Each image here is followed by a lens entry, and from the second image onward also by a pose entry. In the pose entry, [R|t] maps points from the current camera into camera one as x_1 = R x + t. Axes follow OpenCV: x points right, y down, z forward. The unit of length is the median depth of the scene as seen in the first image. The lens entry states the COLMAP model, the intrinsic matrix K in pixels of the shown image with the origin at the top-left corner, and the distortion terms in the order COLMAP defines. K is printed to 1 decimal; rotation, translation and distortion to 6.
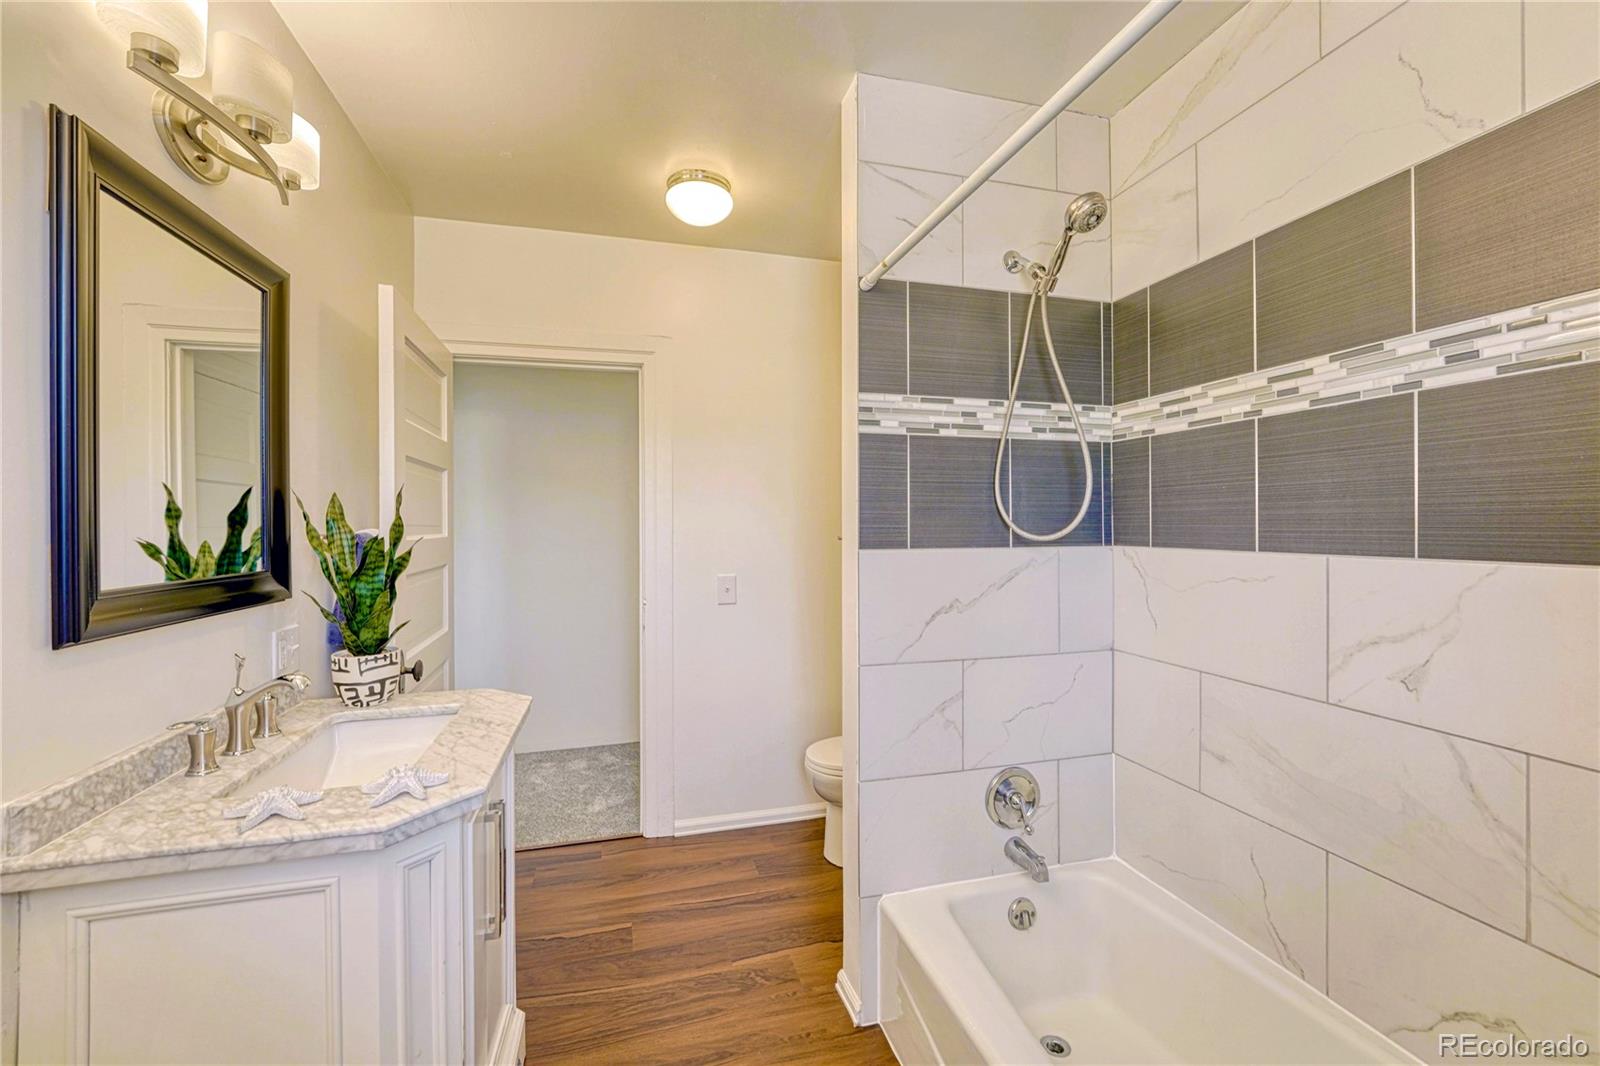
lens RADIAL K [[645.9, 0, 797.5], [0, 645.9, 519.1], [0, 0, 1]] dist [-0.011115, 0.000078]
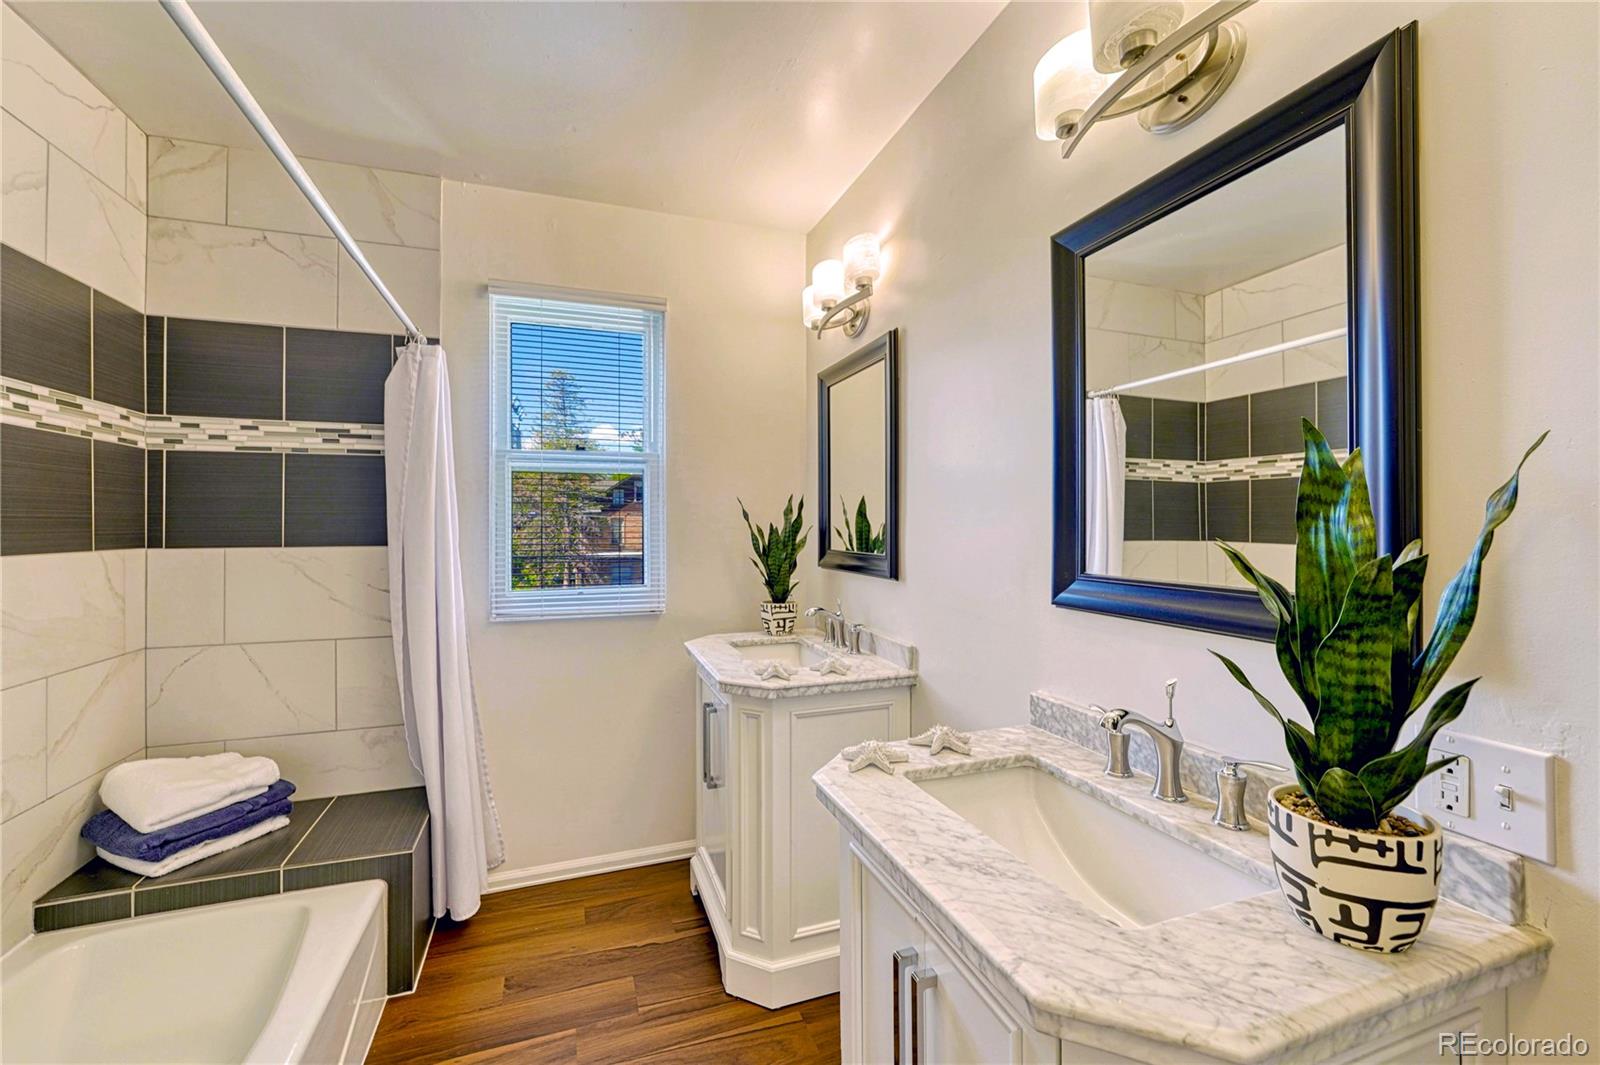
lens RADIAL K [[645.9, 0, 797.5], [0, 645.9, 518.6], [0, 0, 1]] dist [-0.011115, 0.000078]
pose [[-0.995426, 0.012298, -0.094739, -0.395352], [0.013556, 0.999828, -0.012650, 0.015074], [0.094567, -0.013877, -0.995422, 2.158806]]
